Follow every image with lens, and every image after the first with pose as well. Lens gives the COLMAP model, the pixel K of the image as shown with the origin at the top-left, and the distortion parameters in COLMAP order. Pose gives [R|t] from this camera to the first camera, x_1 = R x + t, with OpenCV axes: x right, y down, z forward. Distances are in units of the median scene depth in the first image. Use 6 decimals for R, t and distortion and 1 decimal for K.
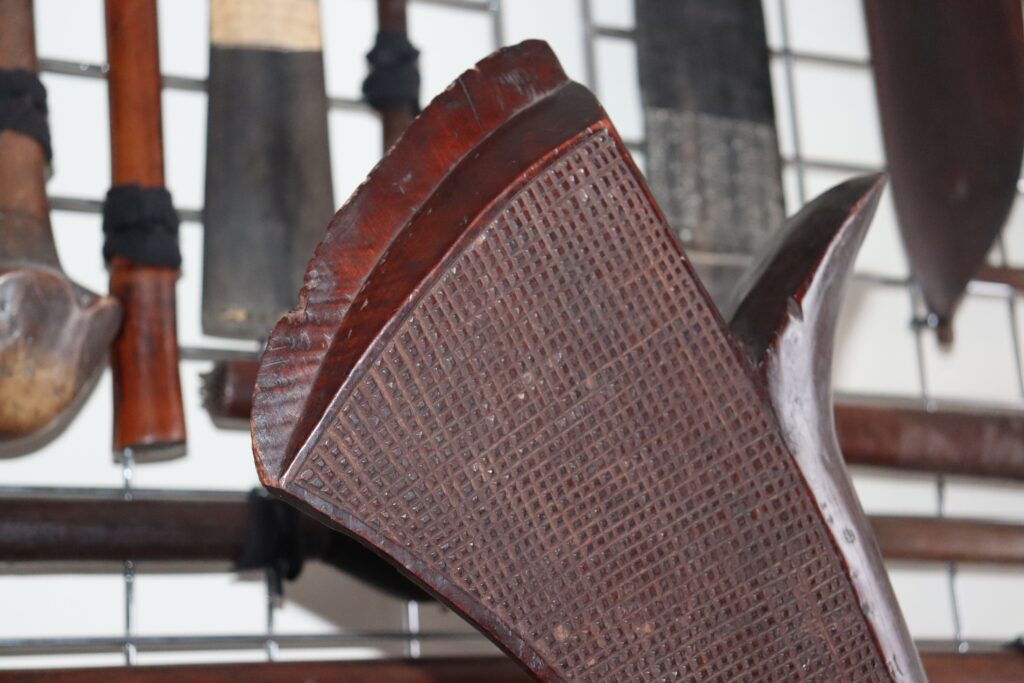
lens RADIAL K [[1858.1, 0, 512.0], [0, 1858.1, 341.5], [0, 0, 1]] dist [0.102040, -0.026288]
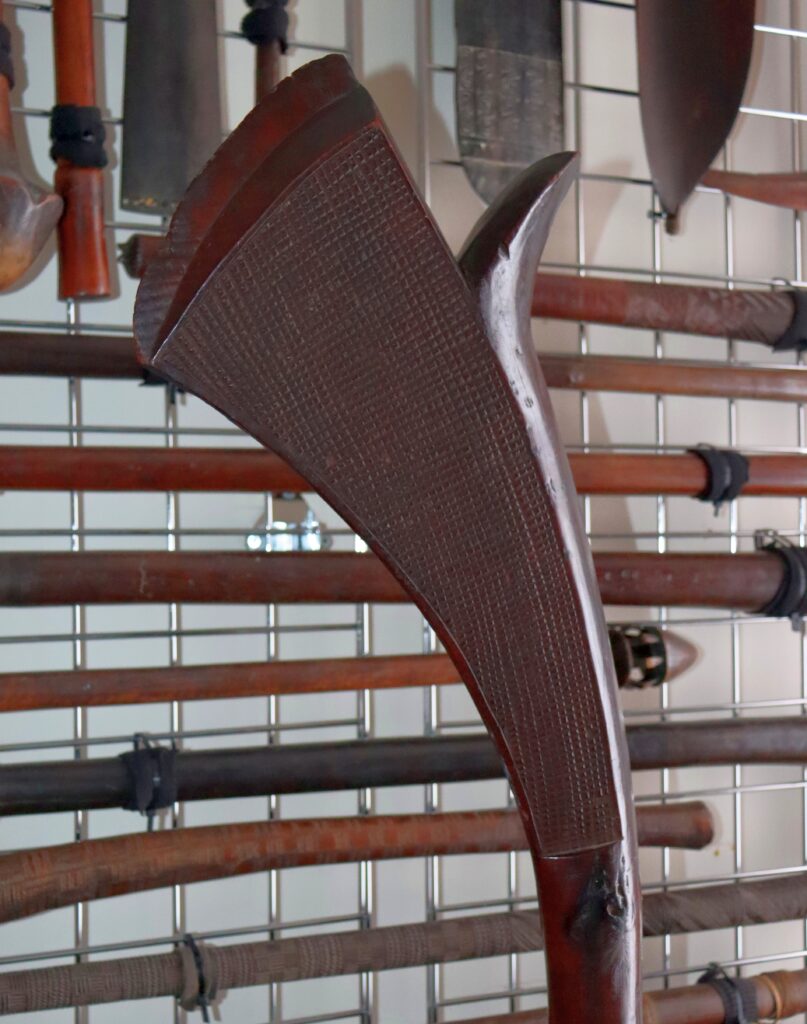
lens RADIAL K [[1573.2, 0, 402.1], [0, 1573.2, 582.5], [0, 0, 1]] dist [-0.009525, -0.000765]
pose [[0.998371, 0.055830, -0.011749, 0.084135], [-0.049979, 0.955167, 0.291818, -0.107043], [0.027514, -0.290756, 0.956402, -0.239907]]
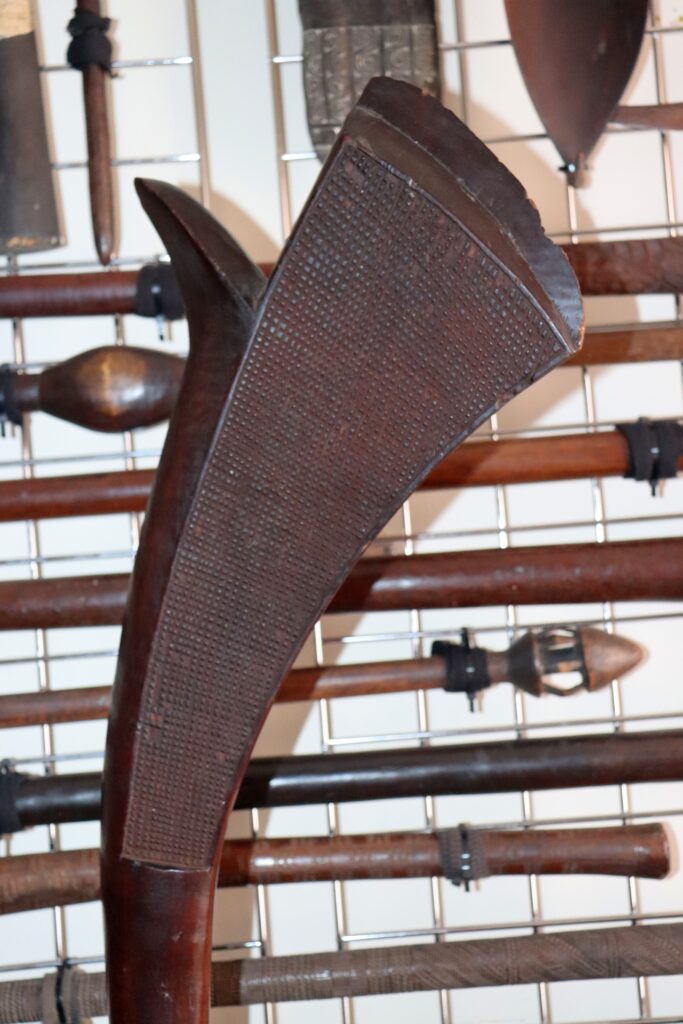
lens RADIAL K [[1479.5, 0, 340.8], [0, 1479.5, 531.3], [0, 0, 1]] dist [-0.026230, 0.512860]
pose [[0.910215, -0.013107, -0.413928, 0.656754], [0.128420, 0.959163, 0.252021, -0.062239], [0.393721, -0.282550, 0.874728, 0.032866]]
